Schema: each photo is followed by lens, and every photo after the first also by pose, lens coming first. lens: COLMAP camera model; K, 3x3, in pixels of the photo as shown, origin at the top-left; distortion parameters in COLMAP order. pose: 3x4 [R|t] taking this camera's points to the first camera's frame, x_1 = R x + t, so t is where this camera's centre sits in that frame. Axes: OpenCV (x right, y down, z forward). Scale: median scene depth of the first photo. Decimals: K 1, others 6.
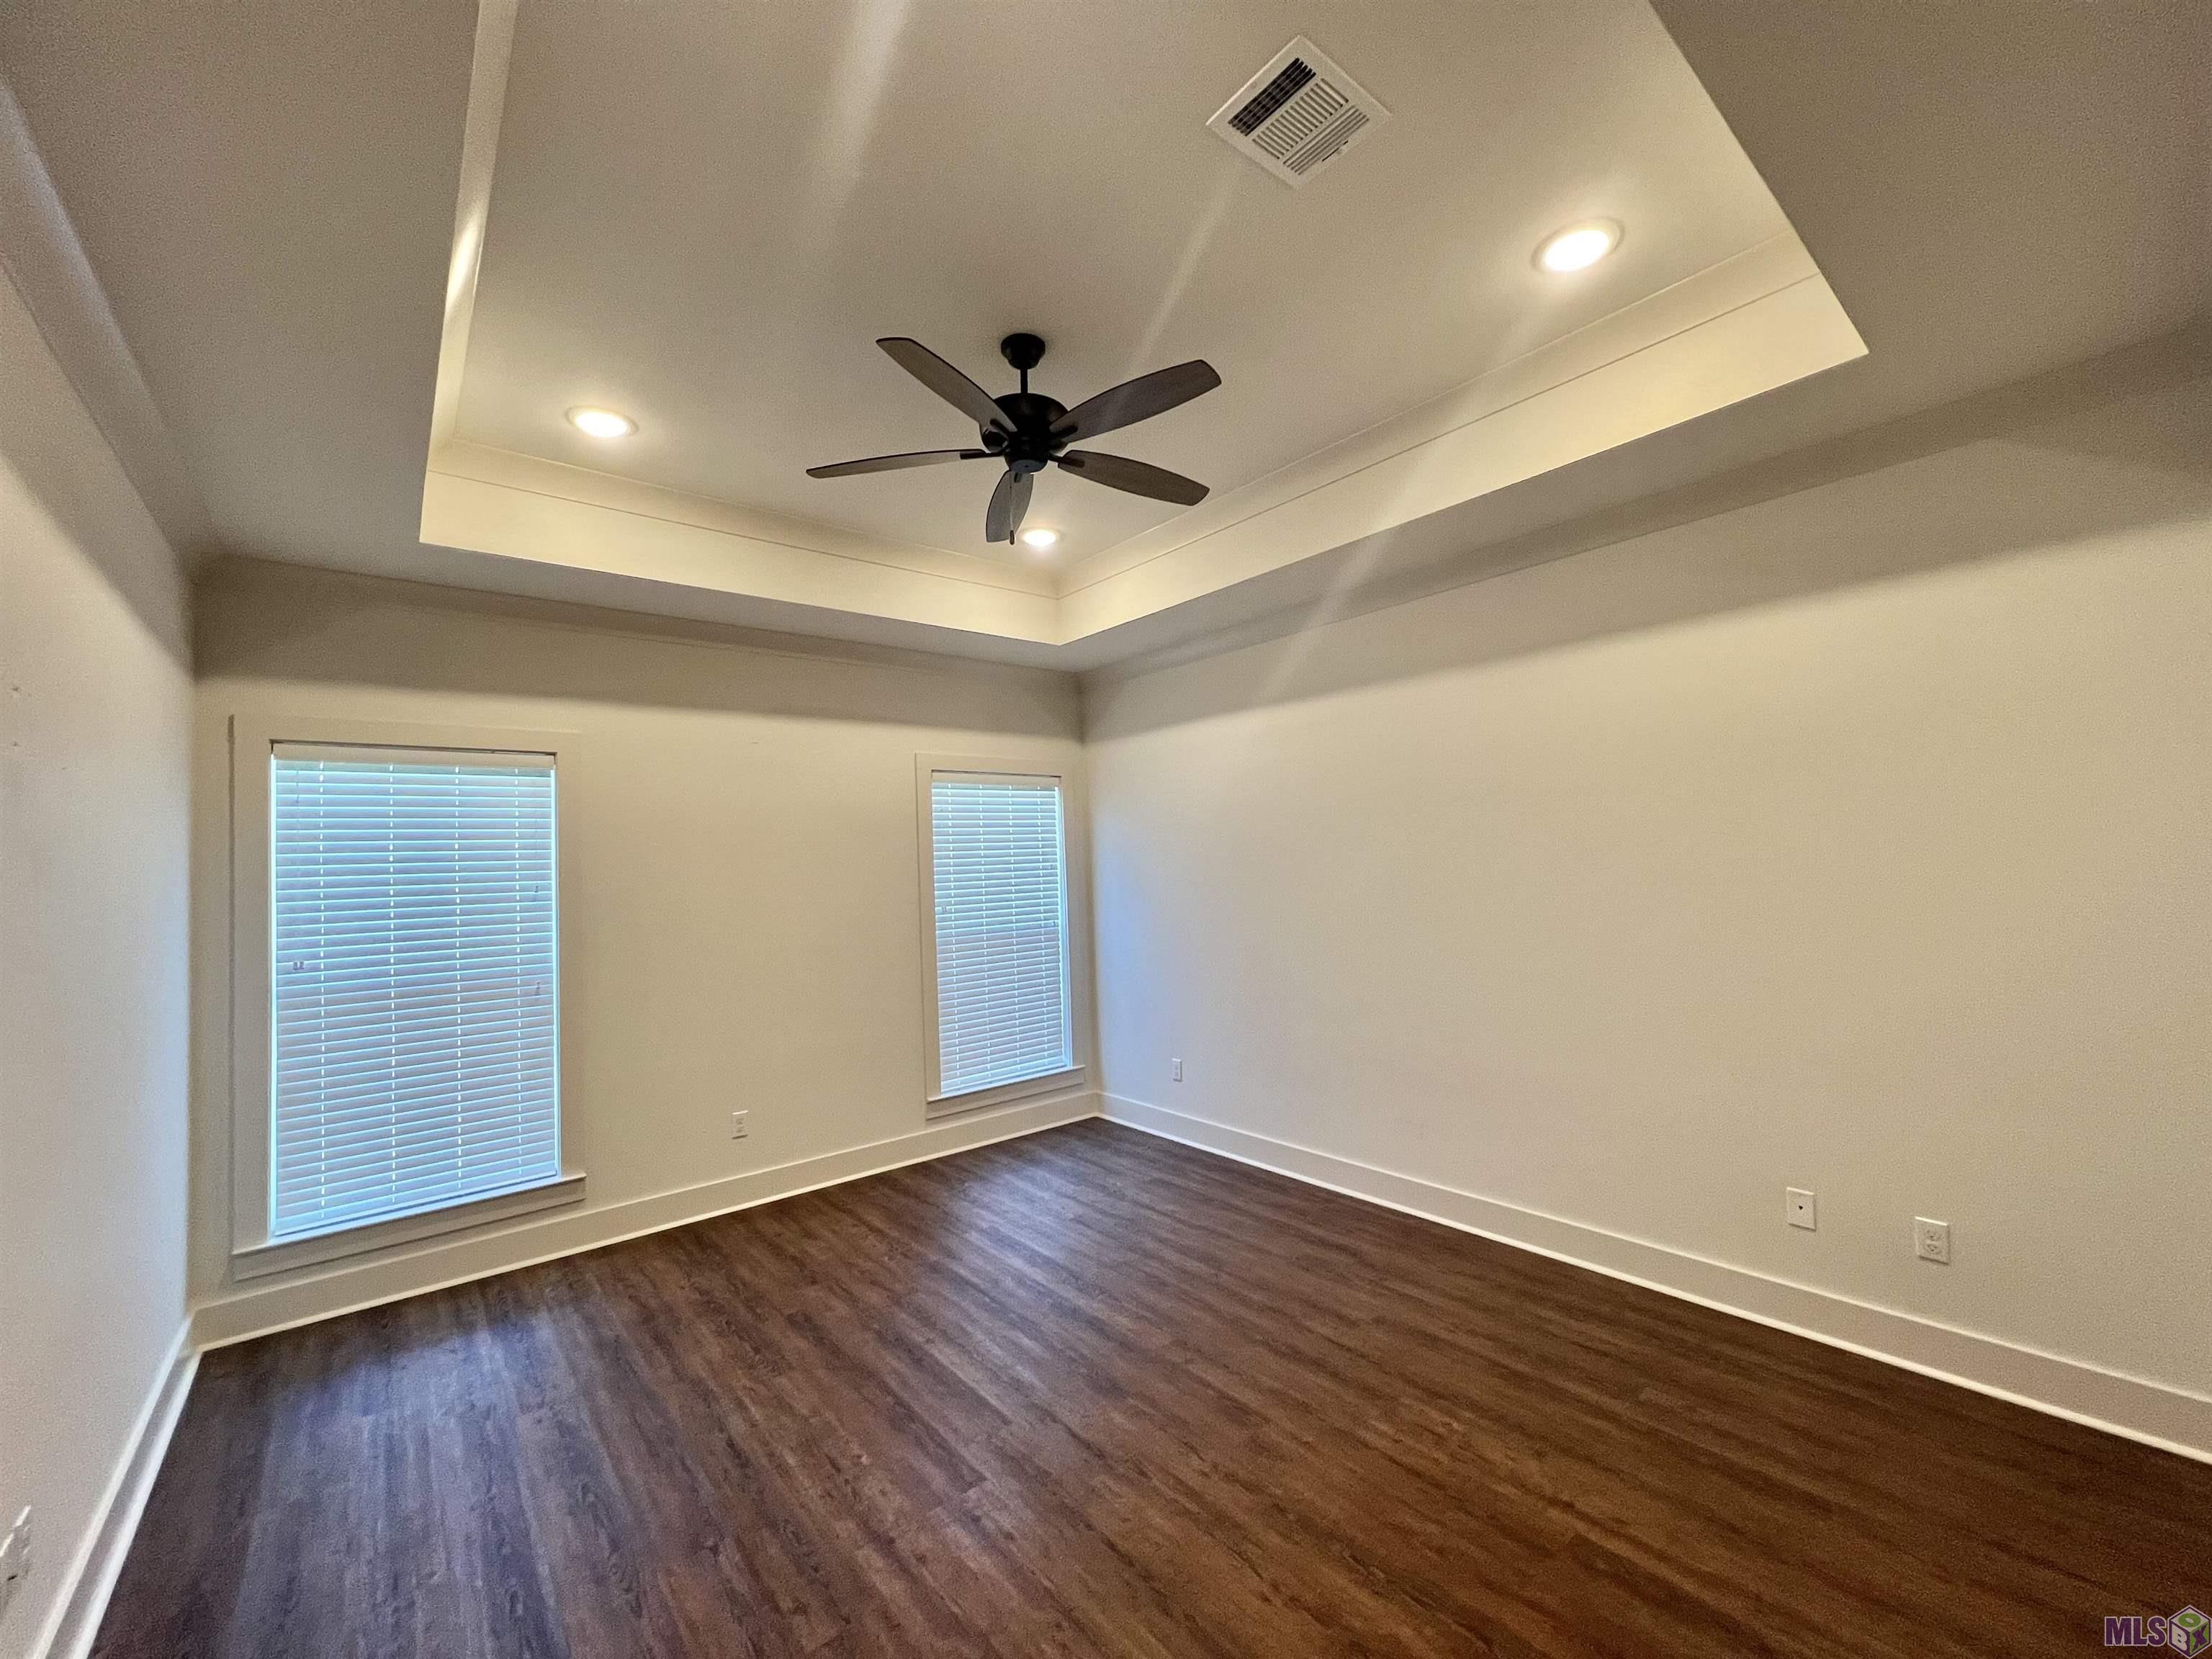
lens RADIAL K [[885.9, 0, 1106.1], [0, 885.9, 826.4], [0, 0, 1]] dist [-0.003040, 0.001431]
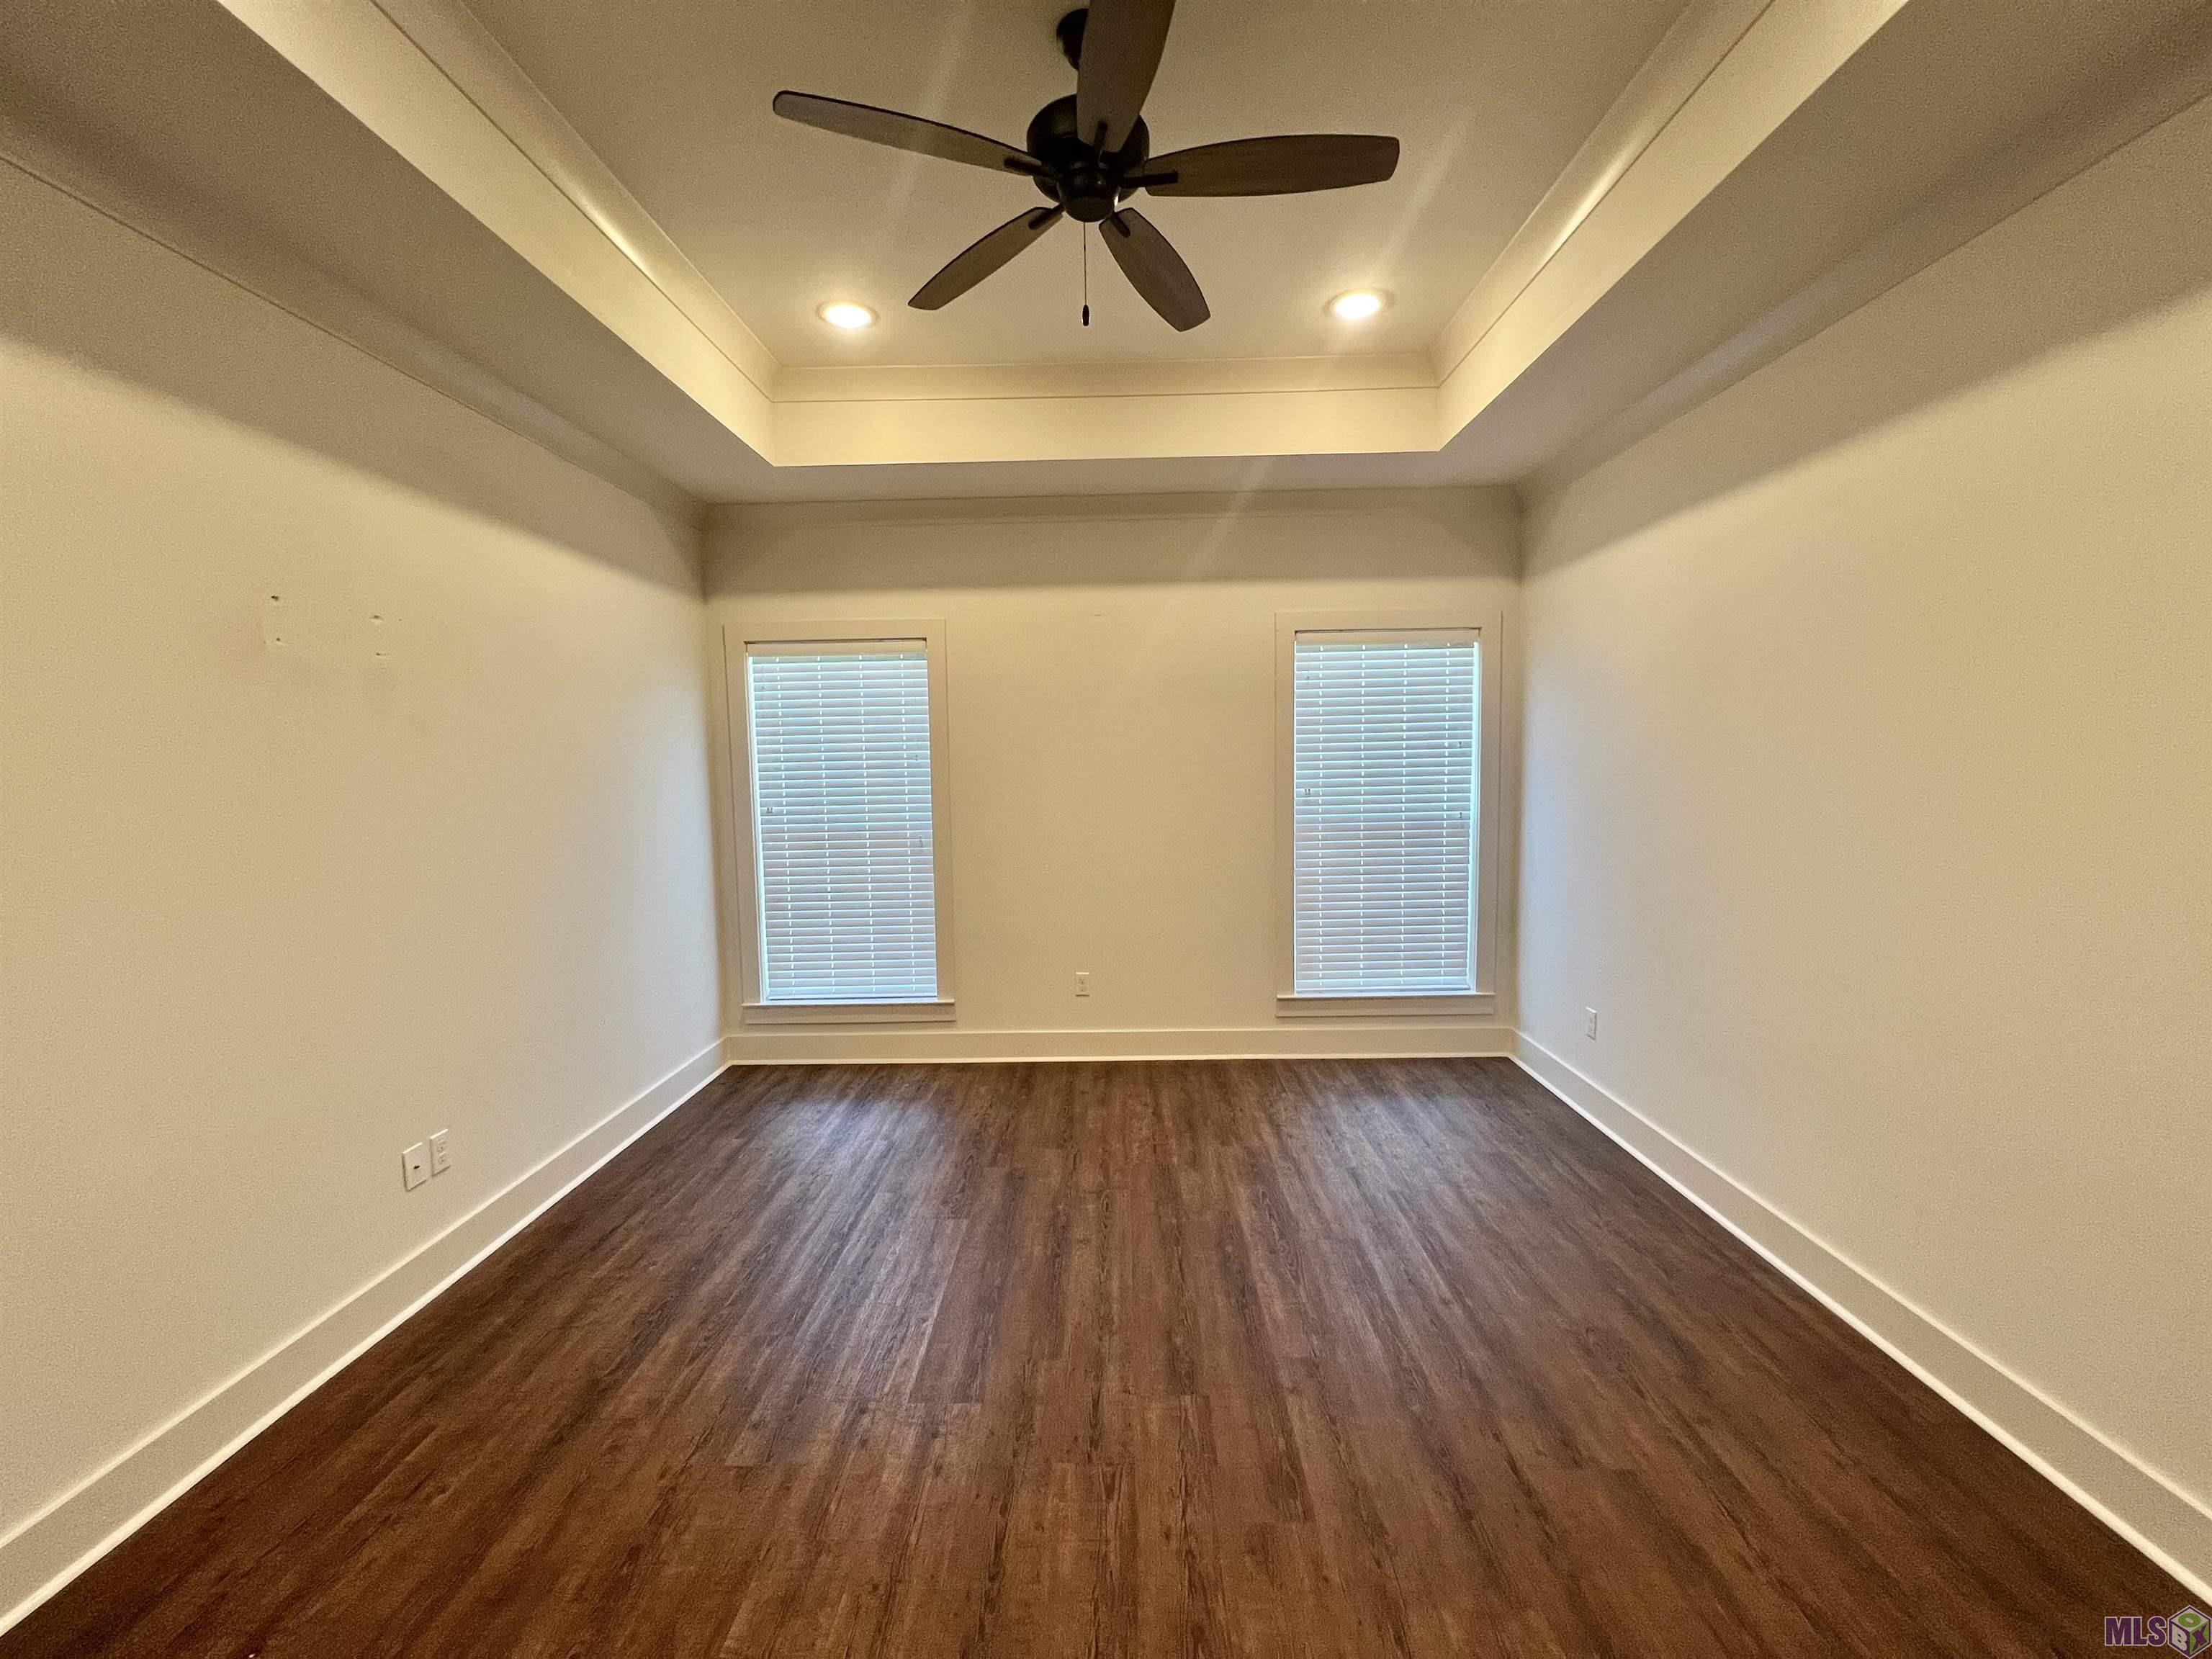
lens RADIAL K [[885.9, 0, 1107.8], [0, 885.9, 828.2], [0, 0, 1]] dist [-0.003040, 0.001431]
pose [[0.762111, 0.074065, -0.643196, 0.362051], [0.018720, 0.990499, 0.136239, 0.009073], [0.647175, -0.115870, 0.753484, 0.313009]]
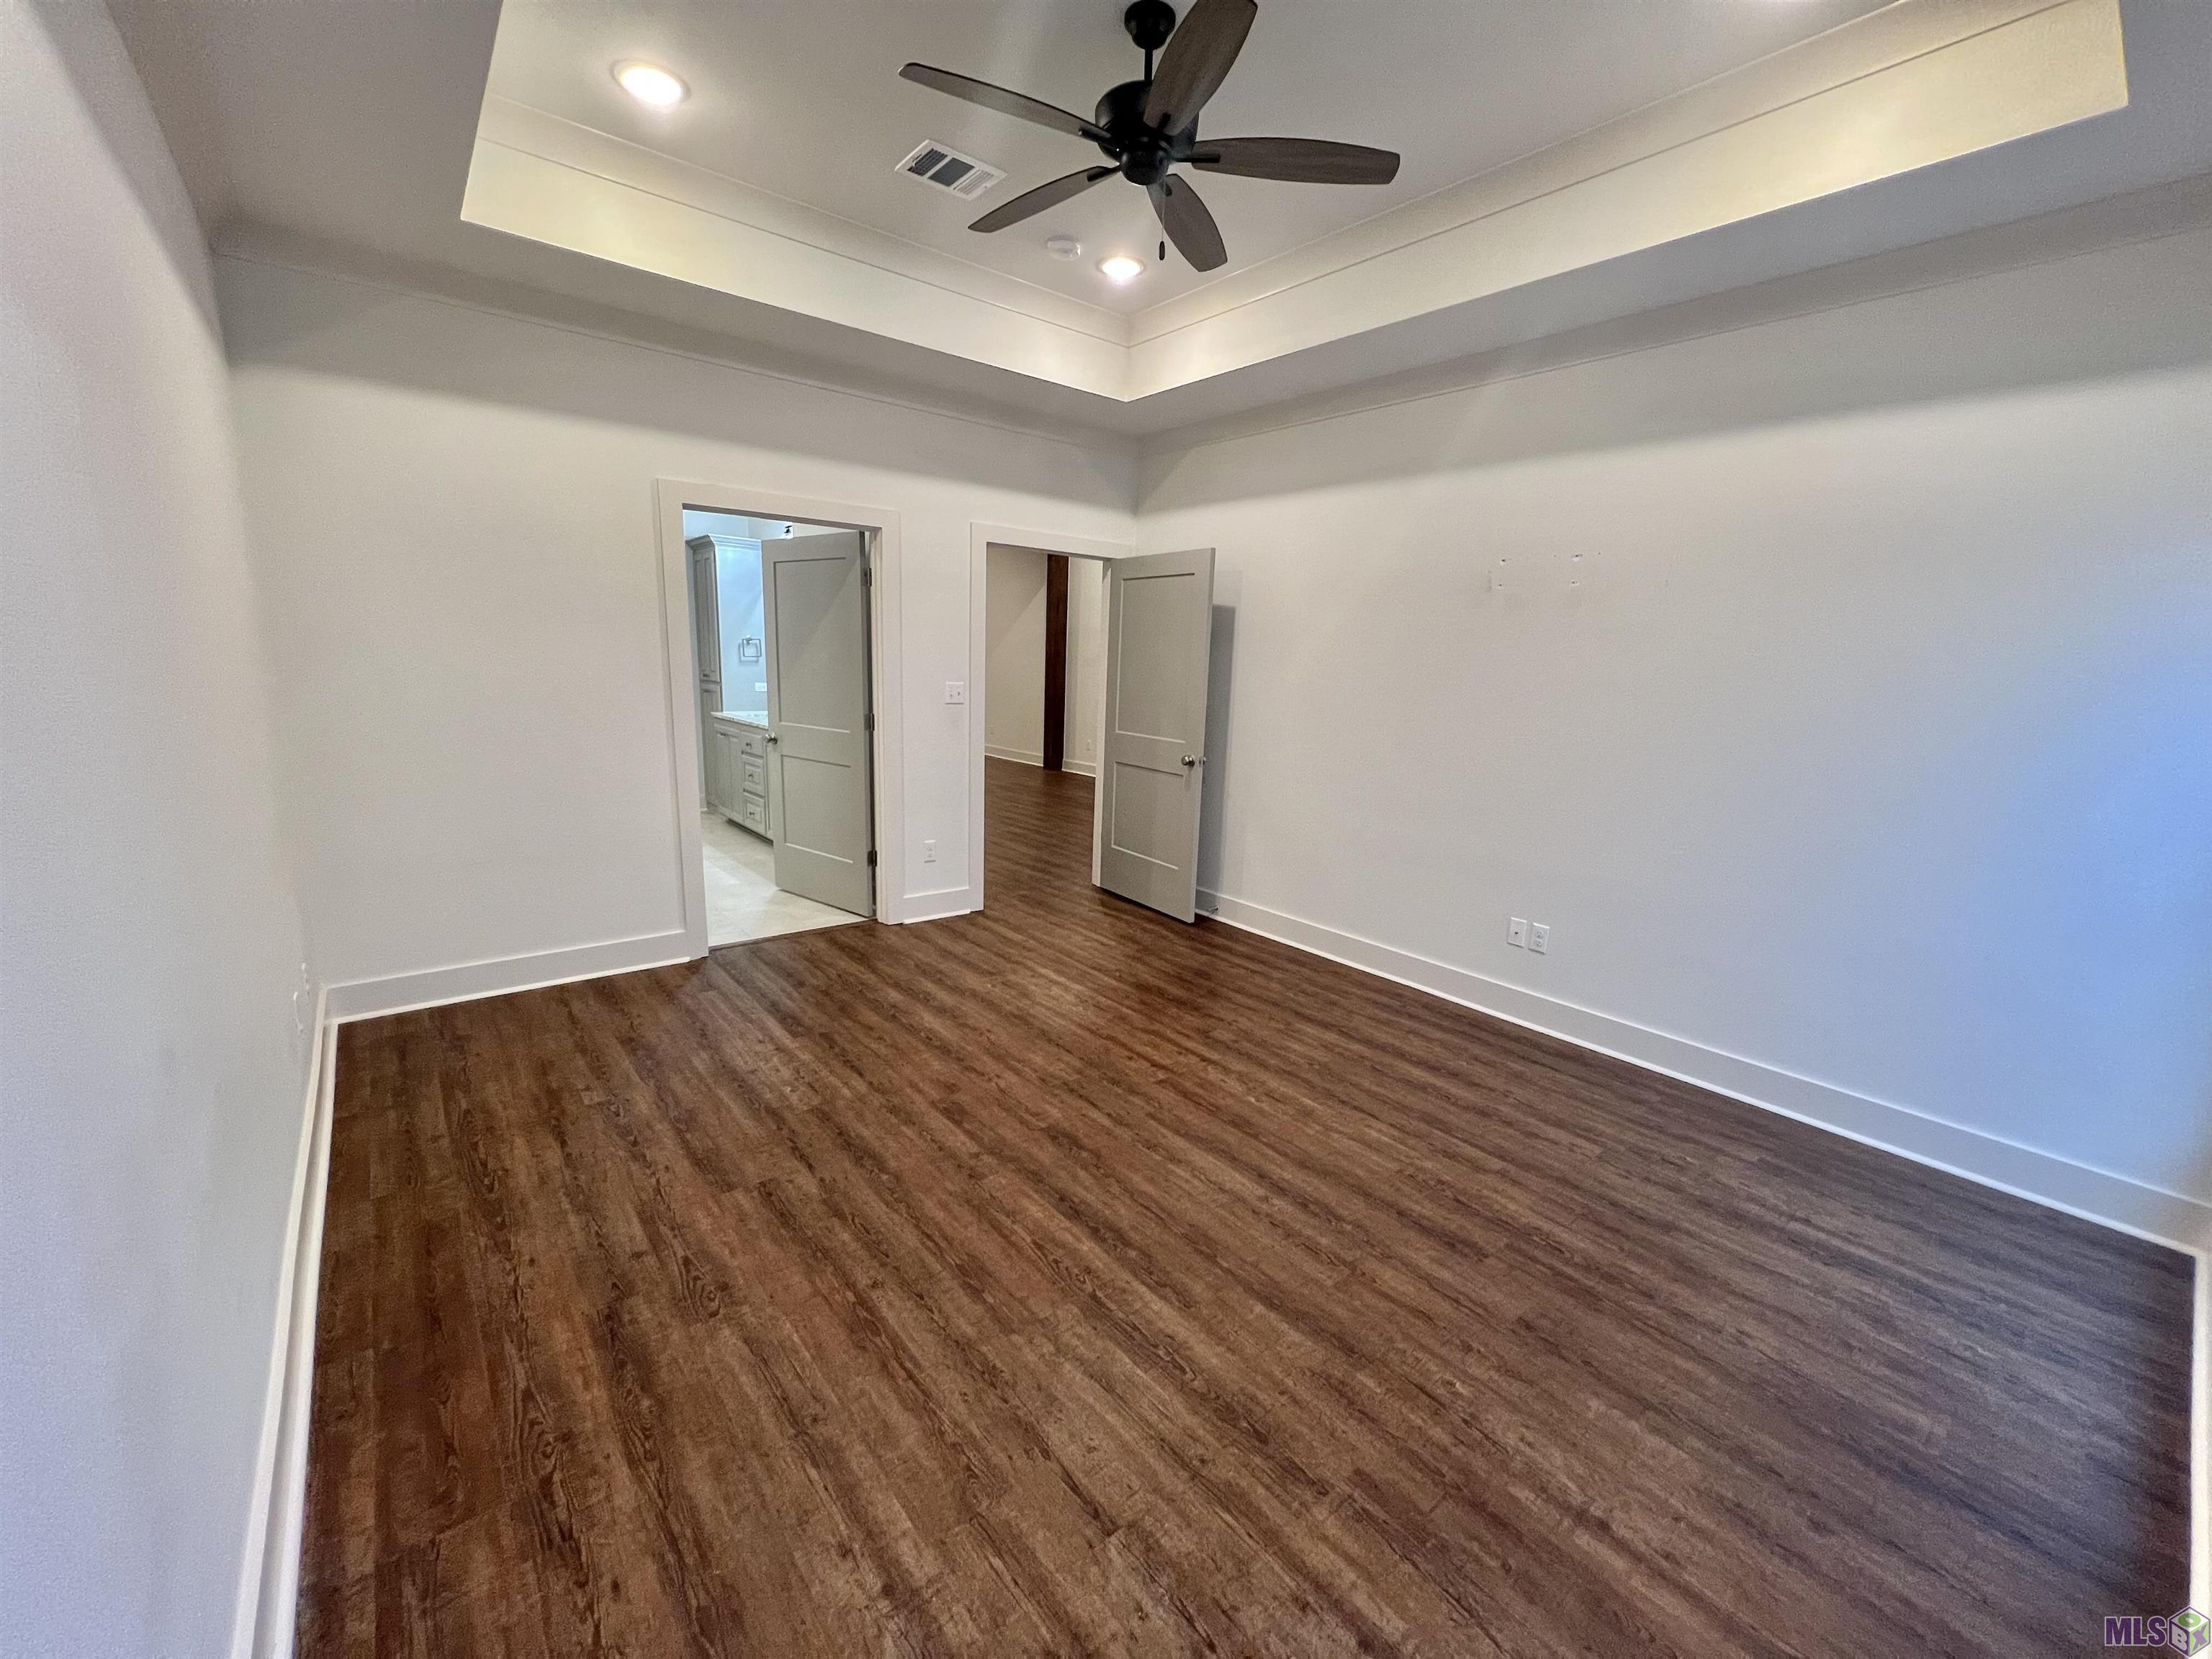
lens RADIAL K [[885.9, 0, 1109.7], [0, 885.9, 828.3], [0, 0, 1]] dist [-0.003040, 0.001431]
pose [[-1.000000, -0.000307, -0.000674, -0.044381], [-0.000402, 0.989334, 0.145667, 0.093281], [0.000622, 0.145668, -0.989333, 1.613969]]
